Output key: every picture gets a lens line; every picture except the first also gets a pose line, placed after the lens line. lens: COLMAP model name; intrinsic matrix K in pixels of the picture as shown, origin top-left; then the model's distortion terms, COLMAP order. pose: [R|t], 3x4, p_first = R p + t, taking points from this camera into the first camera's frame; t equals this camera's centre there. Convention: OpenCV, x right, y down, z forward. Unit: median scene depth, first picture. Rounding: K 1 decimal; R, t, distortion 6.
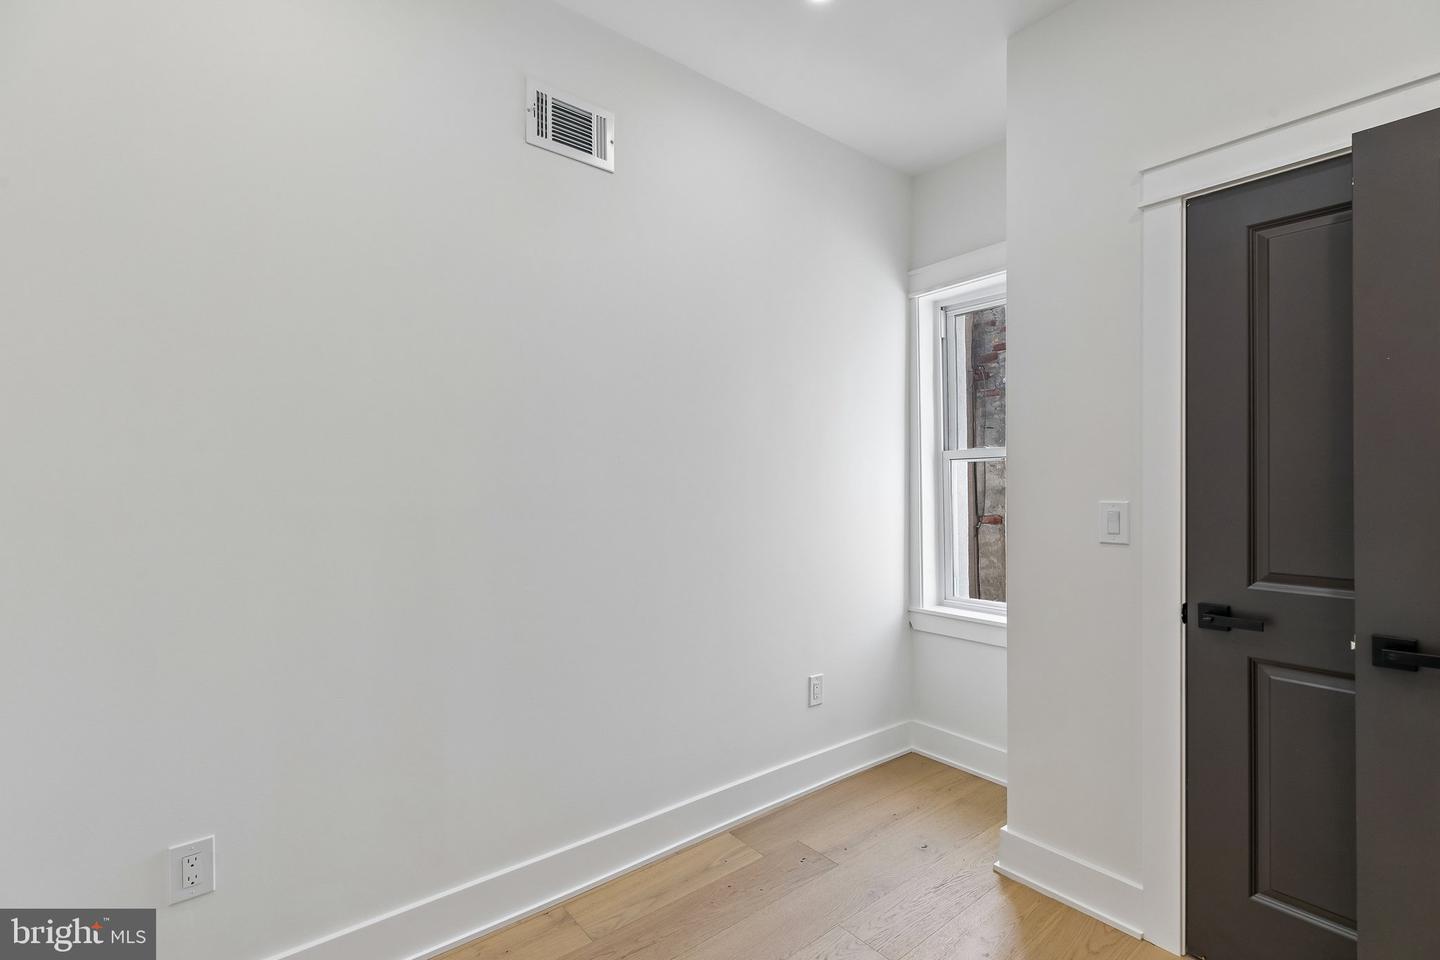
lens RADIAL K [[643.4, 0, 720.0], [0, 643.4, 480.0], [0, 0, 1]] dist [0.000634, 0.000094]
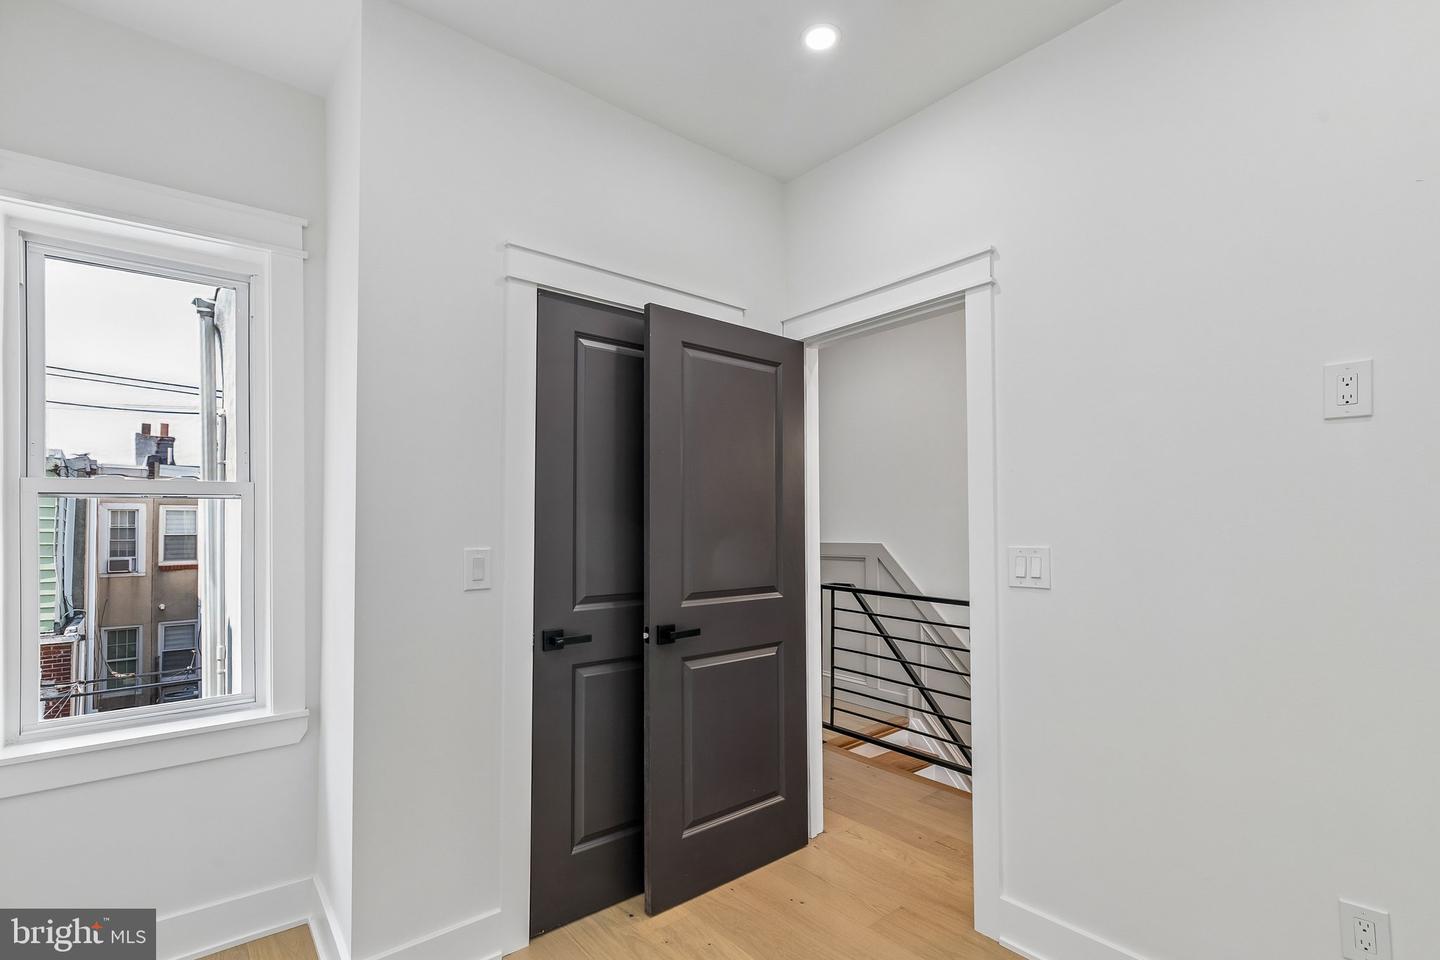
lens RADIAL K [[664.2, 0, 720.3], [0, 664.2, 503.6], [0, 0, 1]] dist [-0.001317, -0.000222]
pose [[-0.013638, 0.021372, 0.999679, -0.495598], [-0.004267, 0.999761, -0.021432, -0.018687], [-0.999898, -0.004558, -0.013544, 0.700637]]
